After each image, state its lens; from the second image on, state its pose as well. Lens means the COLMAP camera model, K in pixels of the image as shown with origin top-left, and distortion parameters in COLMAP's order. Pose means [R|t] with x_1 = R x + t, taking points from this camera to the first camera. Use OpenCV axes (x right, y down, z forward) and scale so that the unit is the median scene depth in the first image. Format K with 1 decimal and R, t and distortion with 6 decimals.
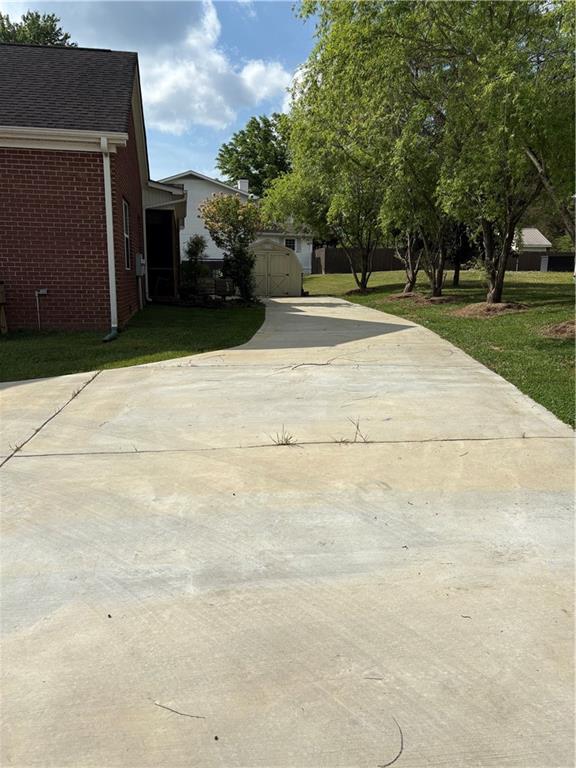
lens RADIAL K [[586.0, 0, 285.4], [0, 586.0, 388.2], [0, 0, 1]] dist [0.034596, -0.025494]
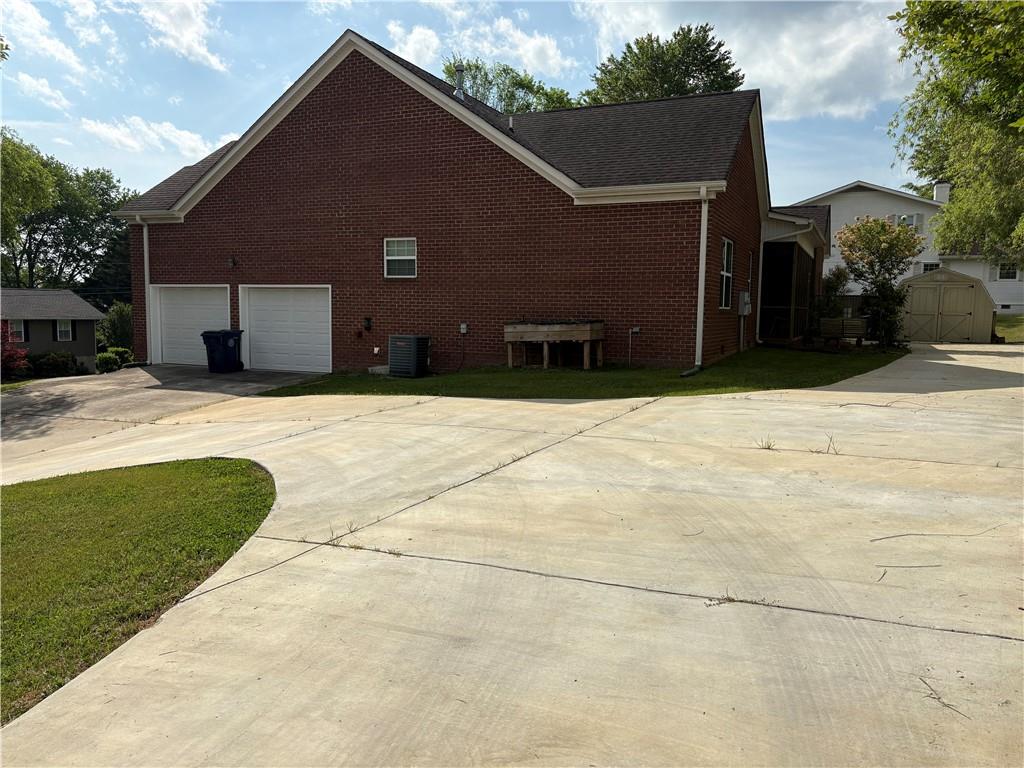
lens RADIAL K [[781.3, 0, 510.7], [0, 781.3, 384.1], [0, 0, 1]] dist [0.034596, -0.025494]
pose [[0.829653, 0.054810, -0.555583, 0.199169], [-0.109946, 0.991721, -0.066346, 0.055727], [0.547347, 0.116129, 0.828810, -0.302660]]
